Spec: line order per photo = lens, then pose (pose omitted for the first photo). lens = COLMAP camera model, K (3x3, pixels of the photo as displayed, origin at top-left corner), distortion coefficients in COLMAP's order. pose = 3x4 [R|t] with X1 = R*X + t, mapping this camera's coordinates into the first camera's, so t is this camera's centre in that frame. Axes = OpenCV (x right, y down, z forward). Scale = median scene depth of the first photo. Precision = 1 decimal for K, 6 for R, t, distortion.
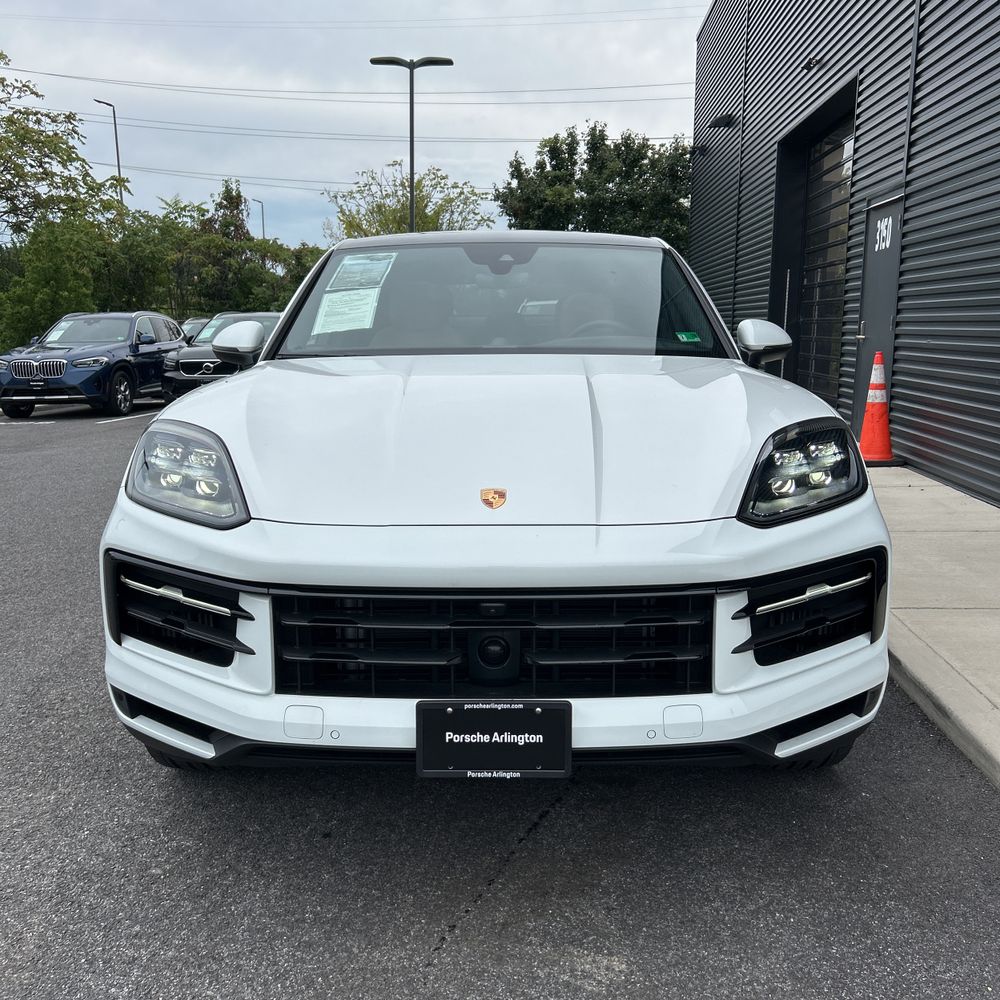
lens RADIAL K [[1006.8, 0, 495.6], [0, 1006.8, 513.9], [0, 0, 1]] dist [0.032257, -0.020850]
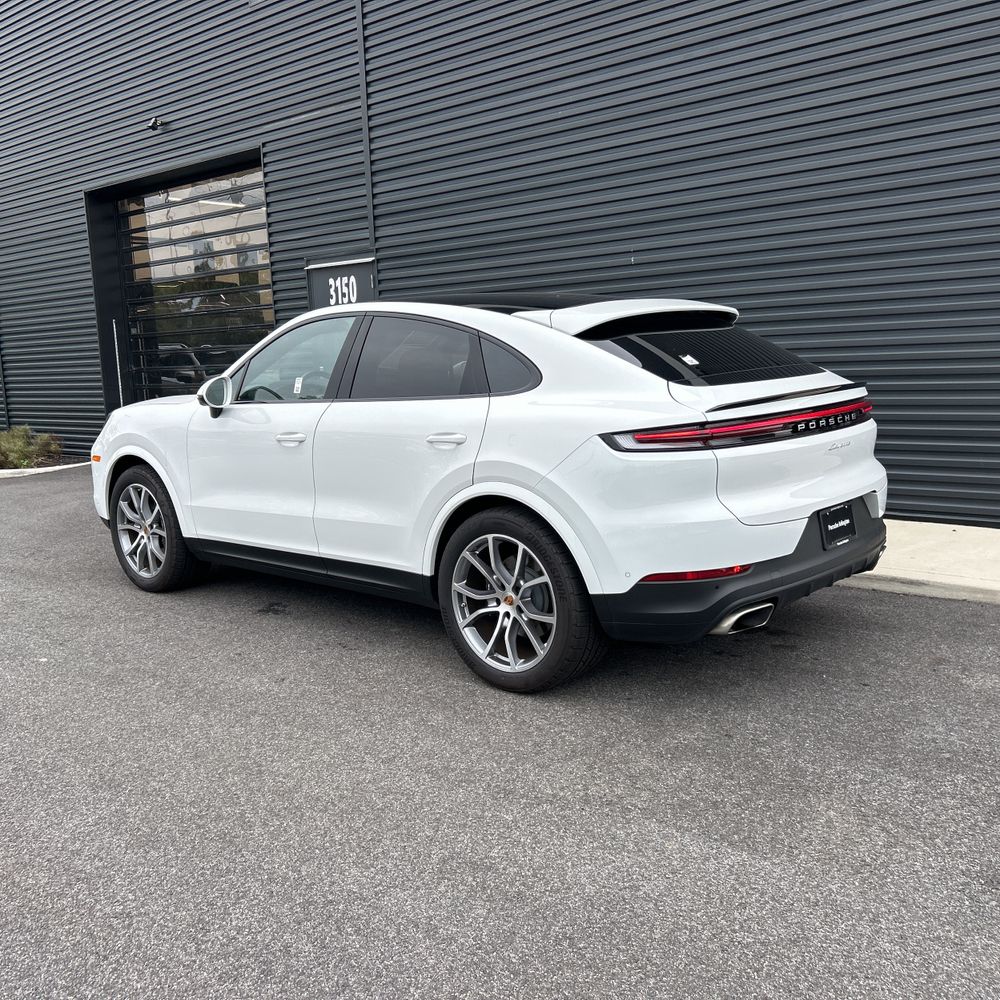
lens RADIAL K [[1009.1, 0, 500.0], [0, 1009.1, 500.0], [0, 0, 1]] dist [0.029981, -0.019474]
pose [[0.593081, -0.147002, 0.791610, -0.144219], [0.192987, 0.980485, 0.037488, -0.015418], [-0.781672, 0.130537, 0.609876, 0.057345]]
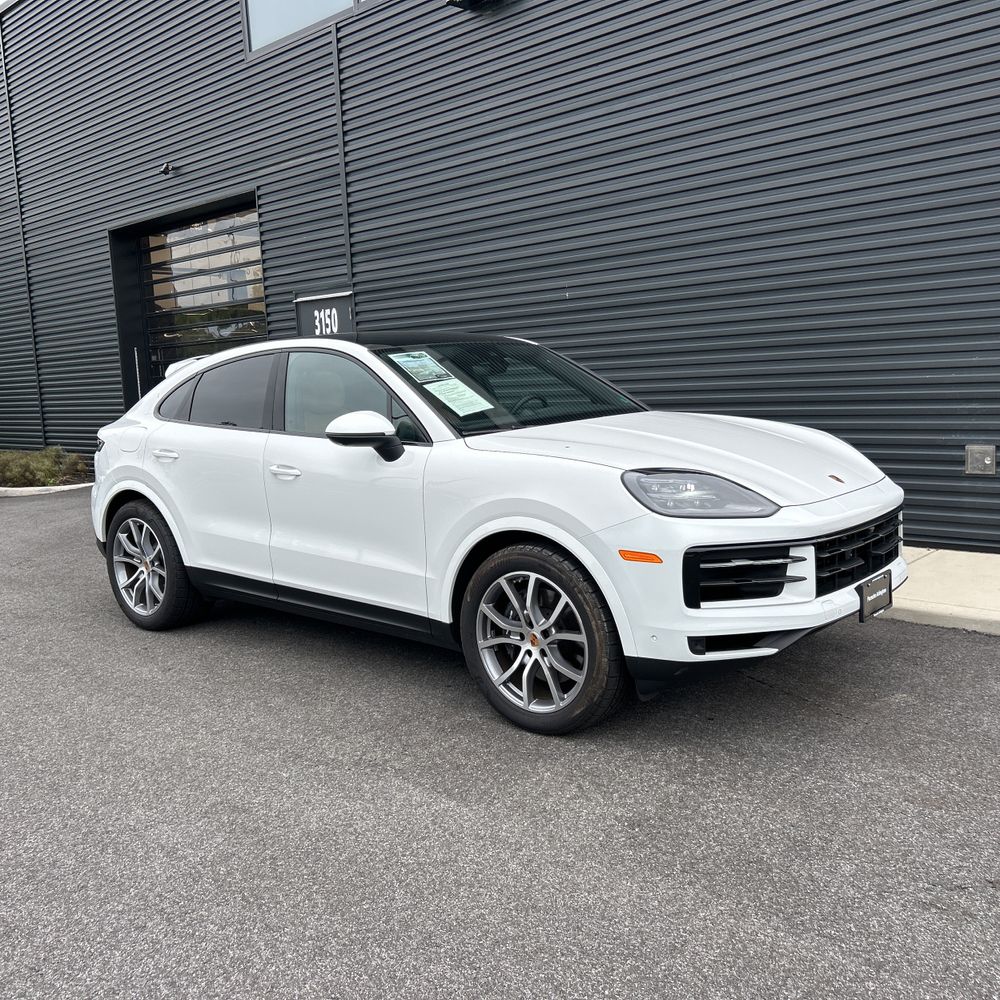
lens RADIAL K [[1010.3, 0, 510.6], [0, 1010.3, 493.3], [0, 0, 1]] dist [0.039644, -0.027823]
pose [[0.638818, -0.127804, 0.758669, -0.139909], [0.192591, 0.981274, 0.003137, -0.008652], [-0.744863, 0.144108, 0.651469, 0.013782]]
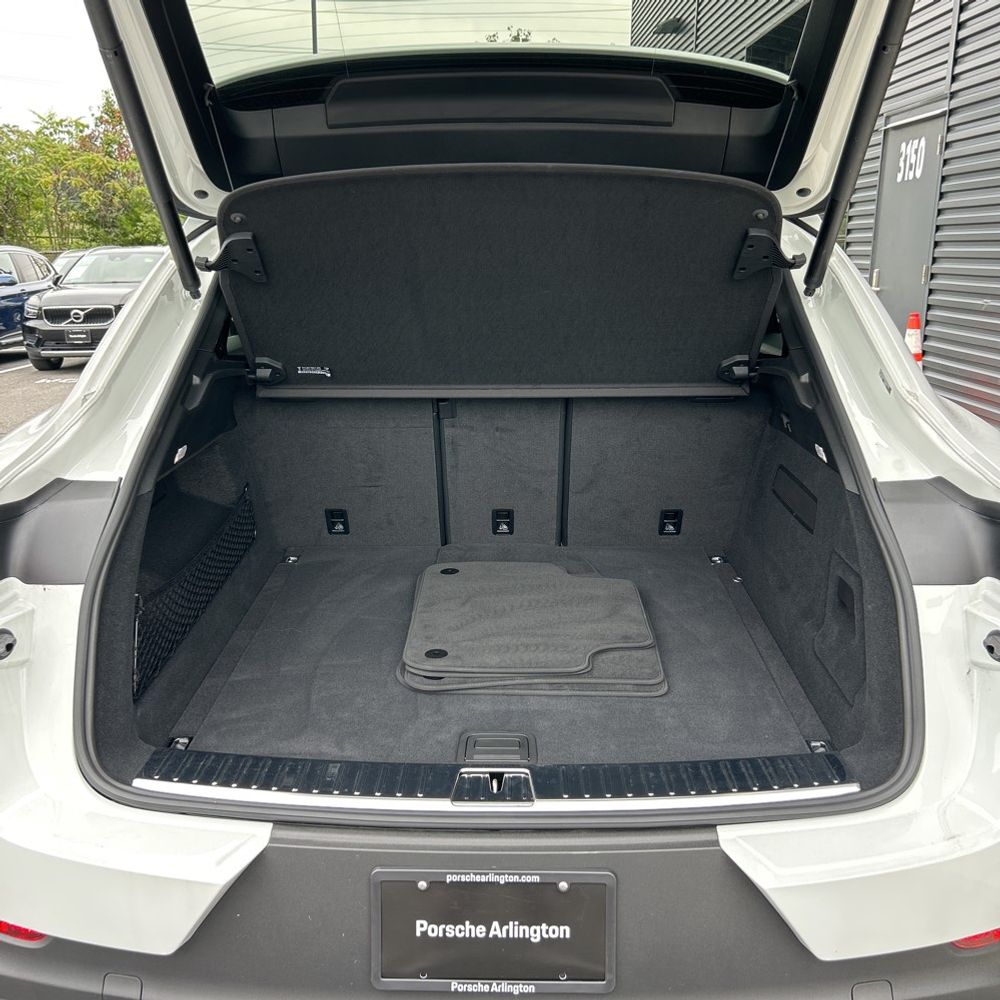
lens RADIAL K [[1006.8, 0, 495.6], [0, 1006.8, 513.9], [0, 0, 1]] dist [0.032257, -0.020850]
pose [[0.996603, -0.022544, 0.079215, -0.004126], [0.016865, 0.997288, 0.071635, -0.019011], [-0.080615, -0.070056, 0.994280, 0.065938]]
